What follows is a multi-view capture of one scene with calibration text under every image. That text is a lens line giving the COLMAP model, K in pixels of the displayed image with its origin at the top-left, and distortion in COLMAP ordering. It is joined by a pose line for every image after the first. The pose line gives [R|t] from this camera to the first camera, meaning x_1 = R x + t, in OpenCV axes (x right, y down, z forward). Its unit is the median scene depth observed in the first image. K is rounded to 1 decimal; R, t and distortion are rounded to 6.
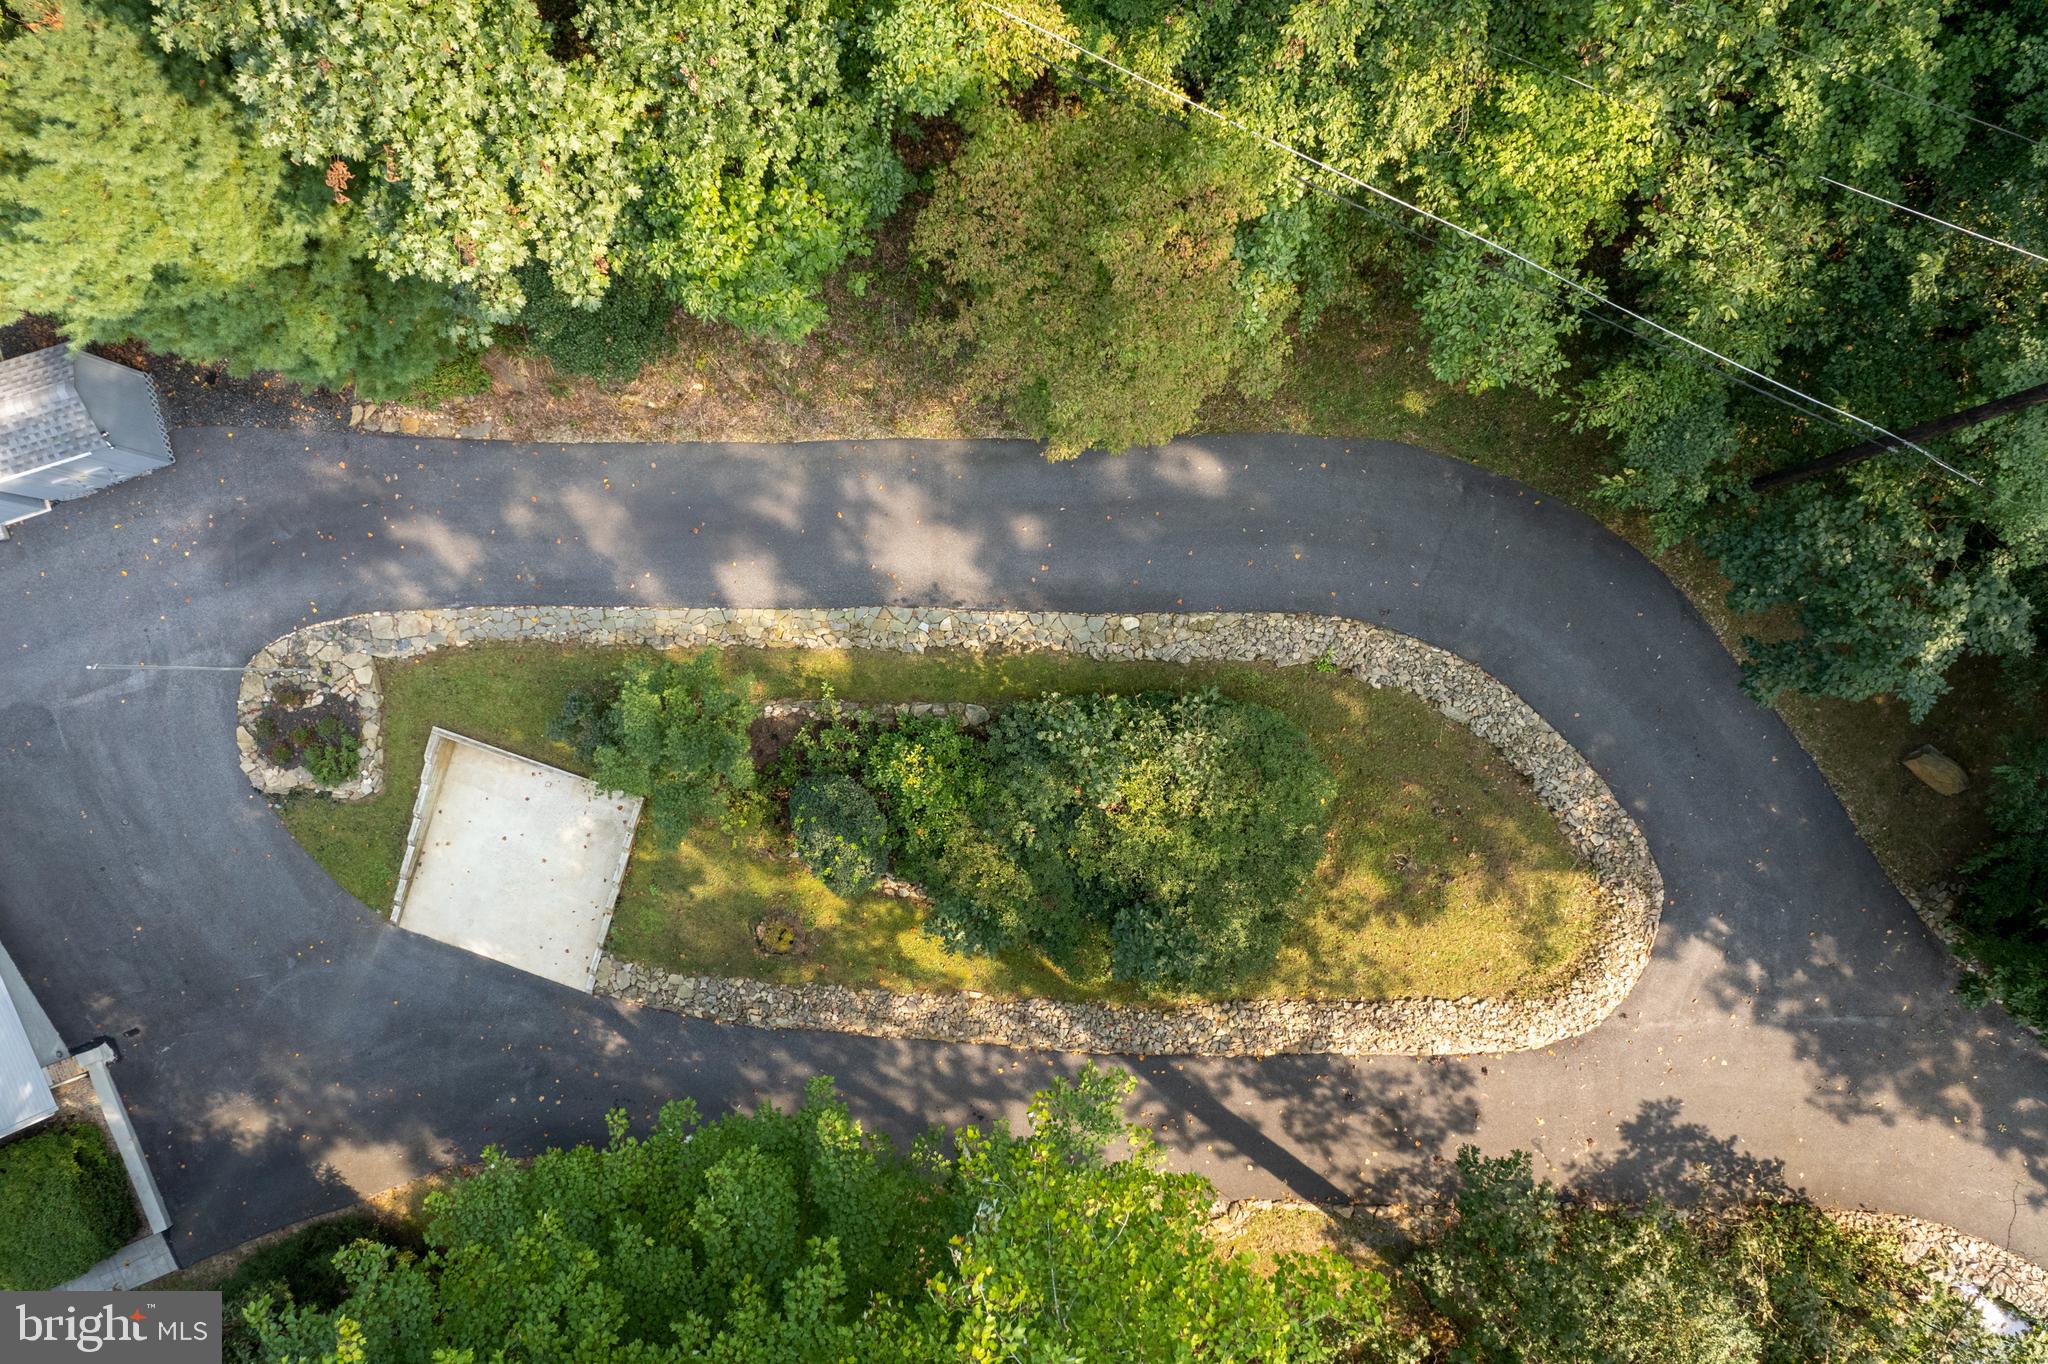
lens RADIAL K [[1312.7, 0, 1028.6], [0, 1312.7, 707.1], [0, 0, 1]] dist [-0.068881, 0.071659]
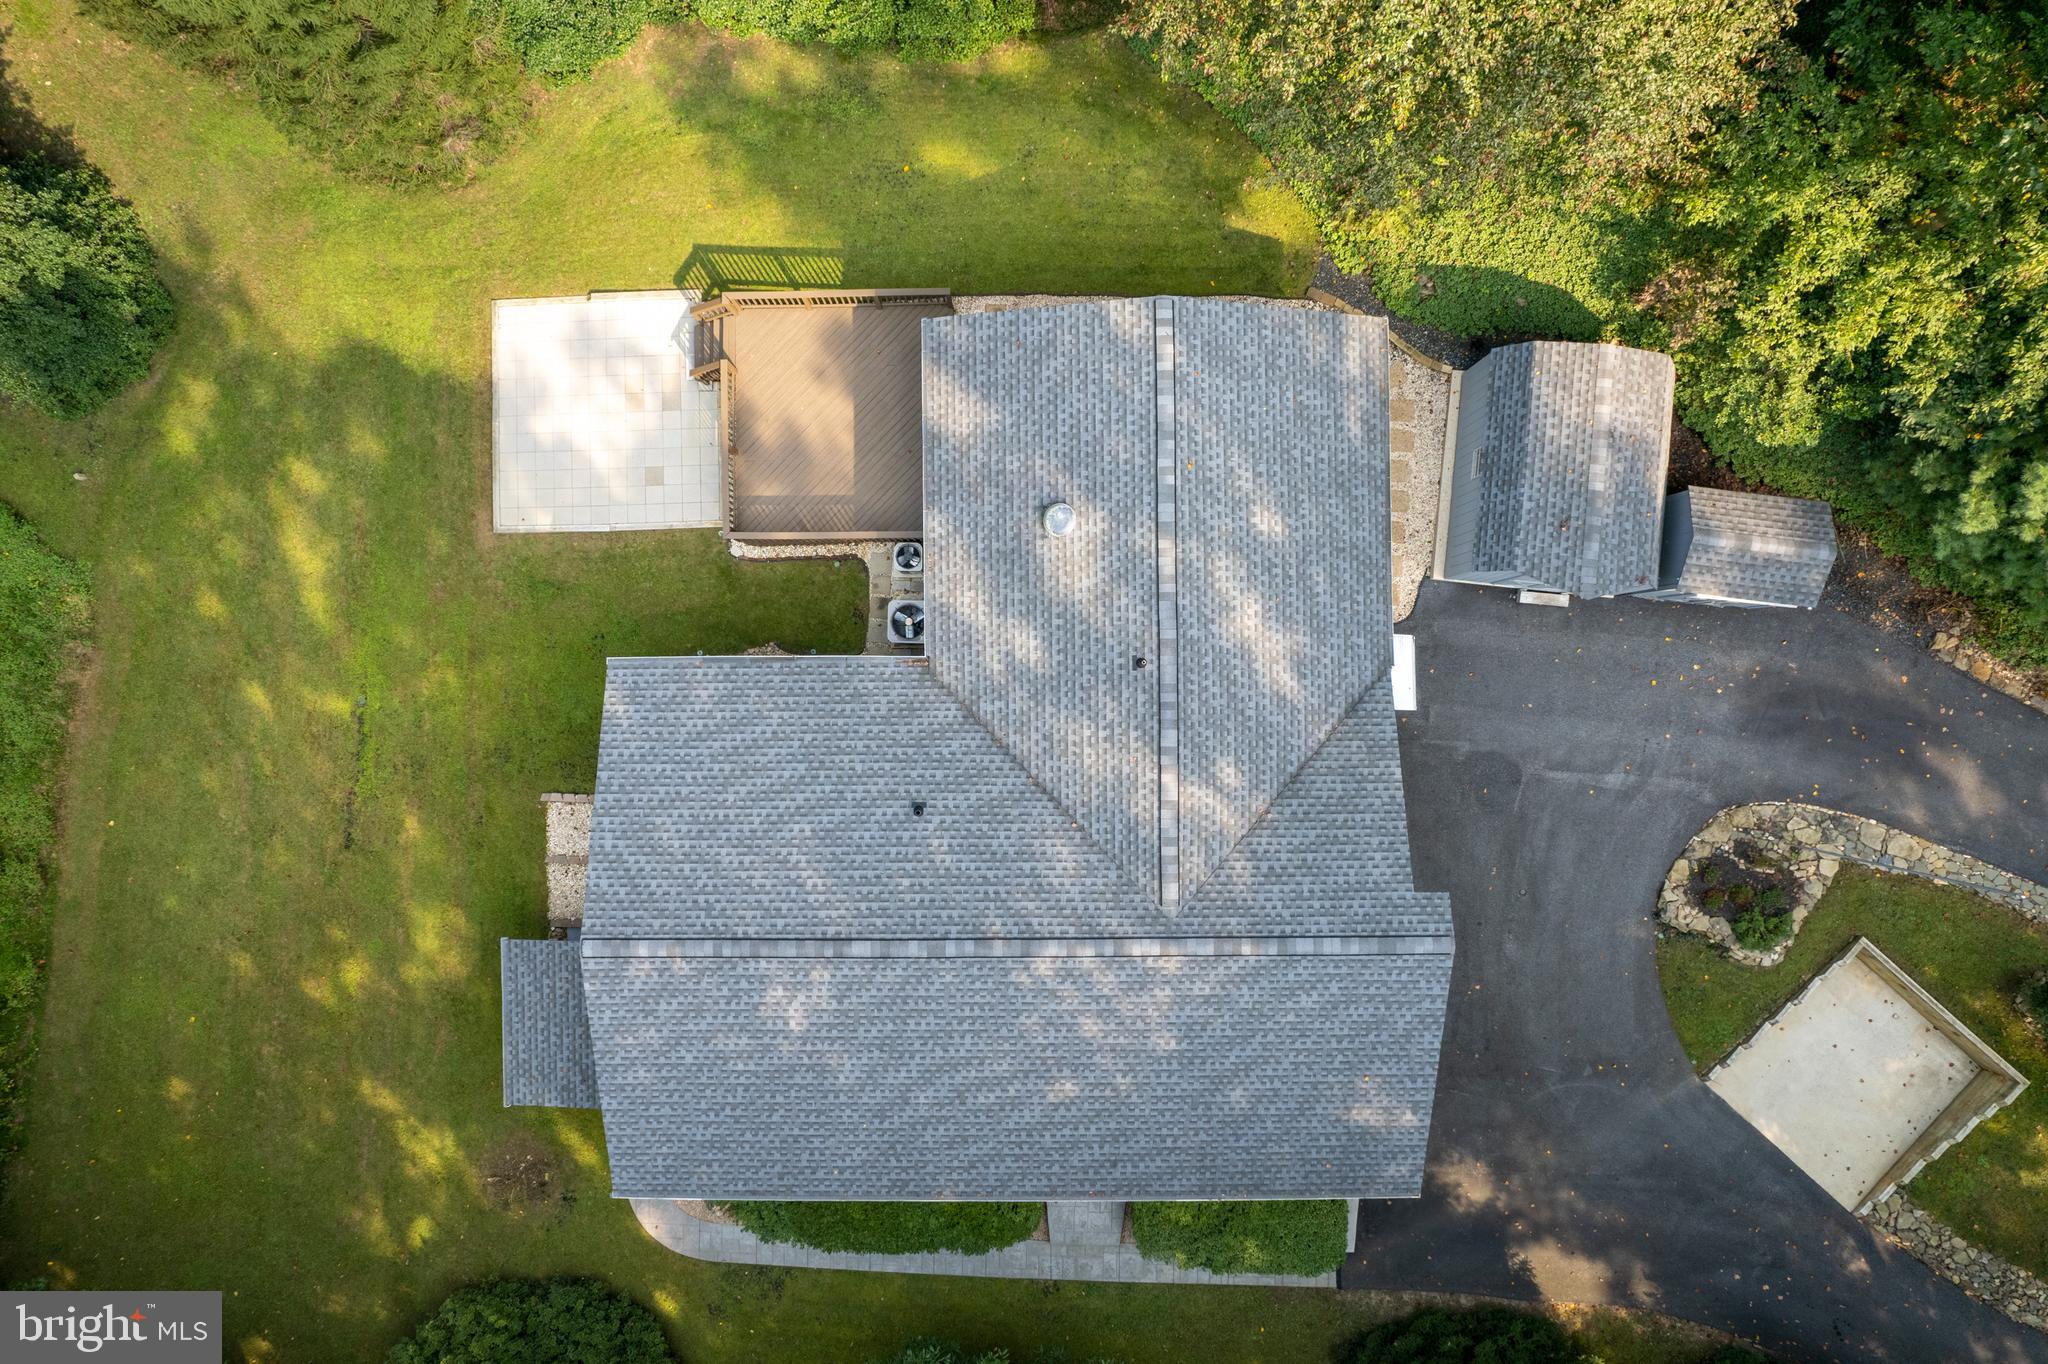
lens RADIAL K [[1301.4, 0, 1019.0], [0, 1301.4, 677.4], [0, 0, 1]] dist [-0.077980, 0.066865]
pose [[0.917028, 0.398821, -0.001087, -1.169283], [-0.398809, 0.917017, 0.005628, 0.089166], [0.003242, -0.004727, 0.999984, -0.027004]]
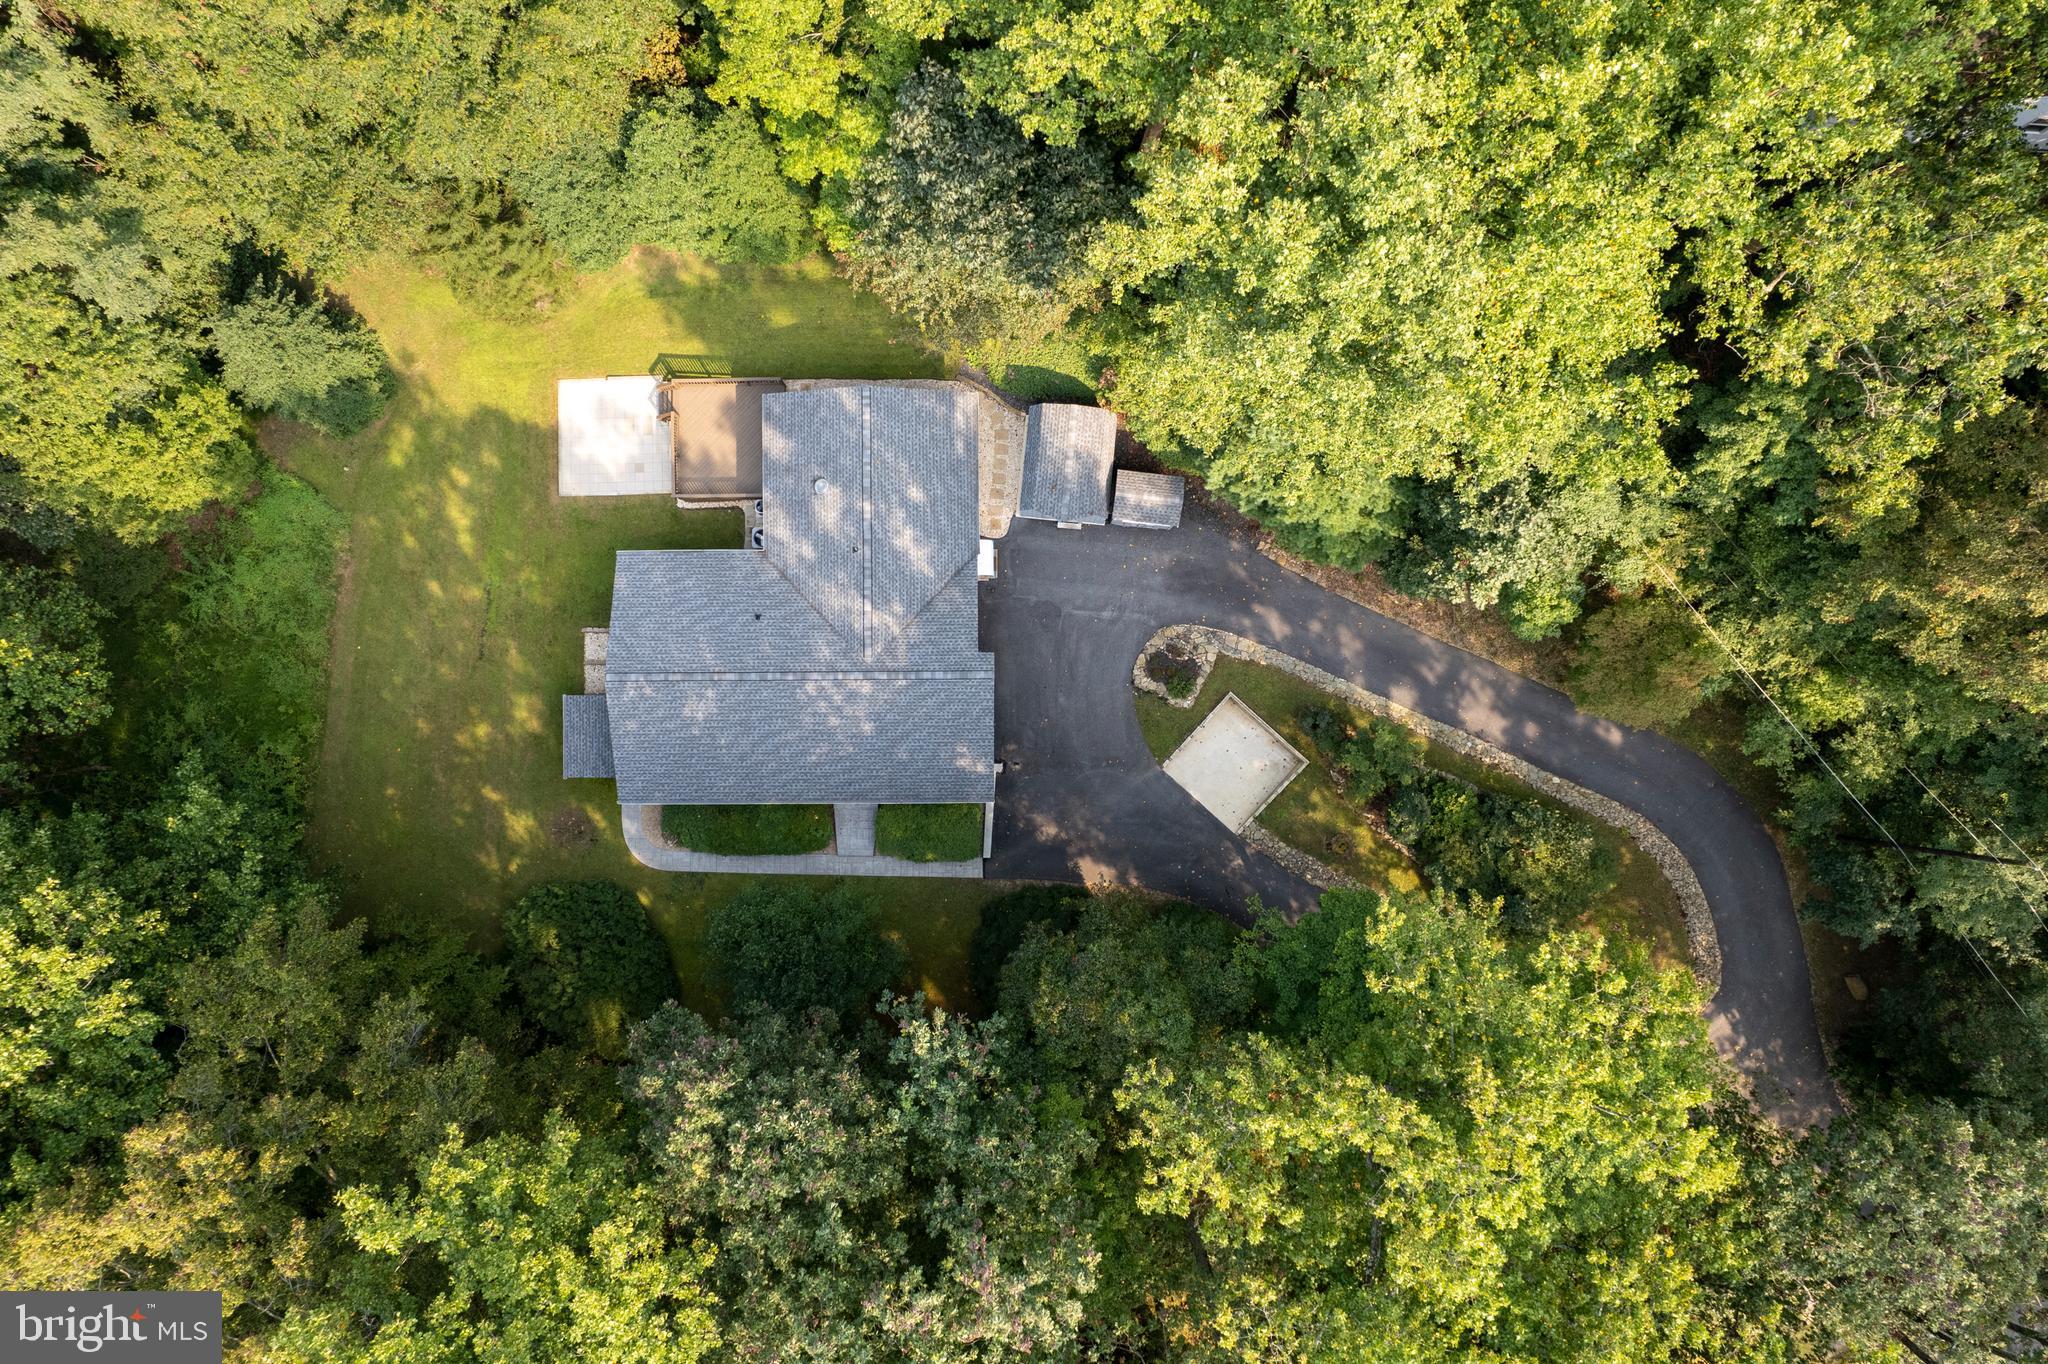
lens RADIAL K [[1323.9, 0, 1027.1], [0, 1323.9, 686.8], [0, 0, 1]] dist [-0.071325, 0.068859]
pose [[0.917522, 0.397661, 0.004497, -0.780076], [-0.397674, 0.917524, 0.002496, 0.135118], [-0.003133, -0.004078, 0.999987, -1.168609]]
